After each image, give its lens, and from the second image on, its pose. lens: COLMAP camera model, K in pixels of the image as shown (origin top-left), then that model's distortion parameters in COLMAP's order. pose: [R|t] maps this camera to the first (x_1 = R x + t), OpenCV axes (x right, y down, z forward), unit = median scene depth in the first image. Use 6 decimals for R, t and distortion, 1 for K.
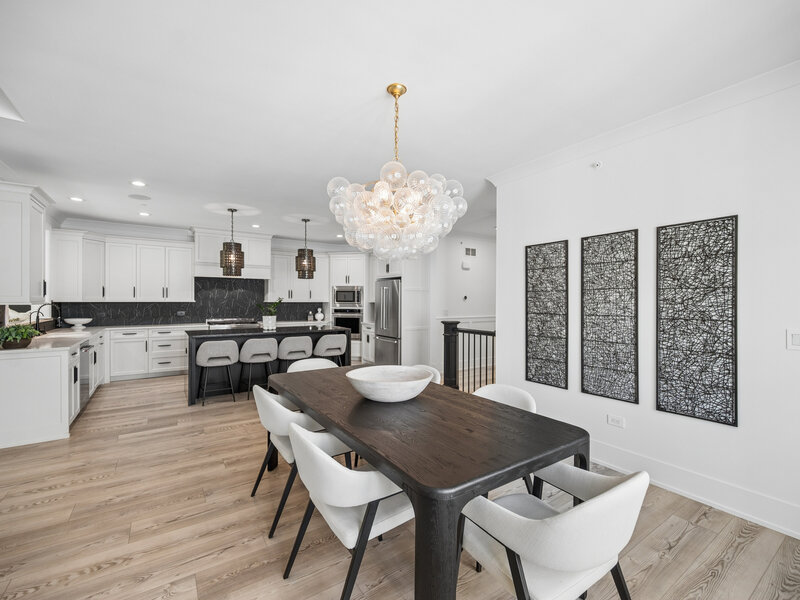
lens RADIAL K [[351.5, 0, 398.9], [0, 351.5, 298.6], [0, 0, 1]] dist [0.005072, -0.000049]
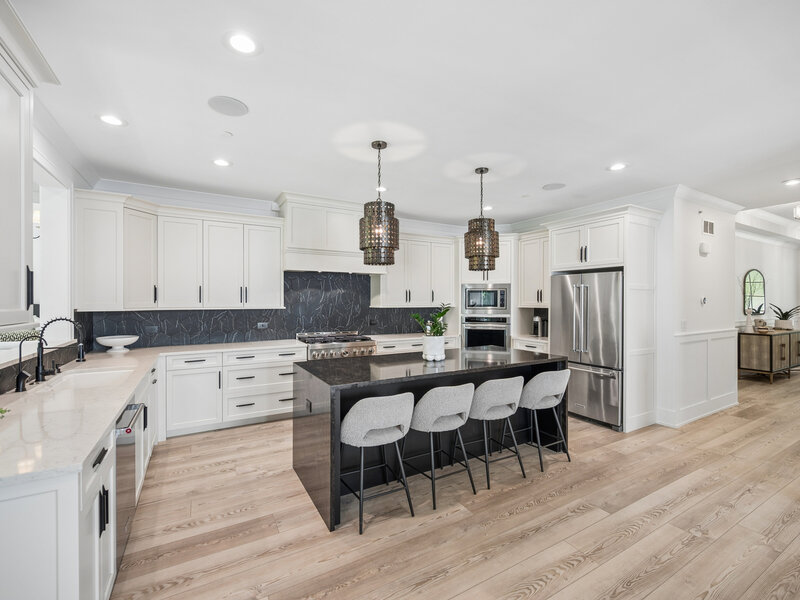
lens RADIAL K [[351.5, 0, 402.0], [0, 351.5, 298.5], [0, 0, 1]] dist [0.005072, -0.000049]
pose [[0.997673, -0.004307, -0.068045, -0.344188], [0.004189, 0.999989, -0.001877, -0.008202], [0.068052, 0.001588, 0.997680, 0.389139]]
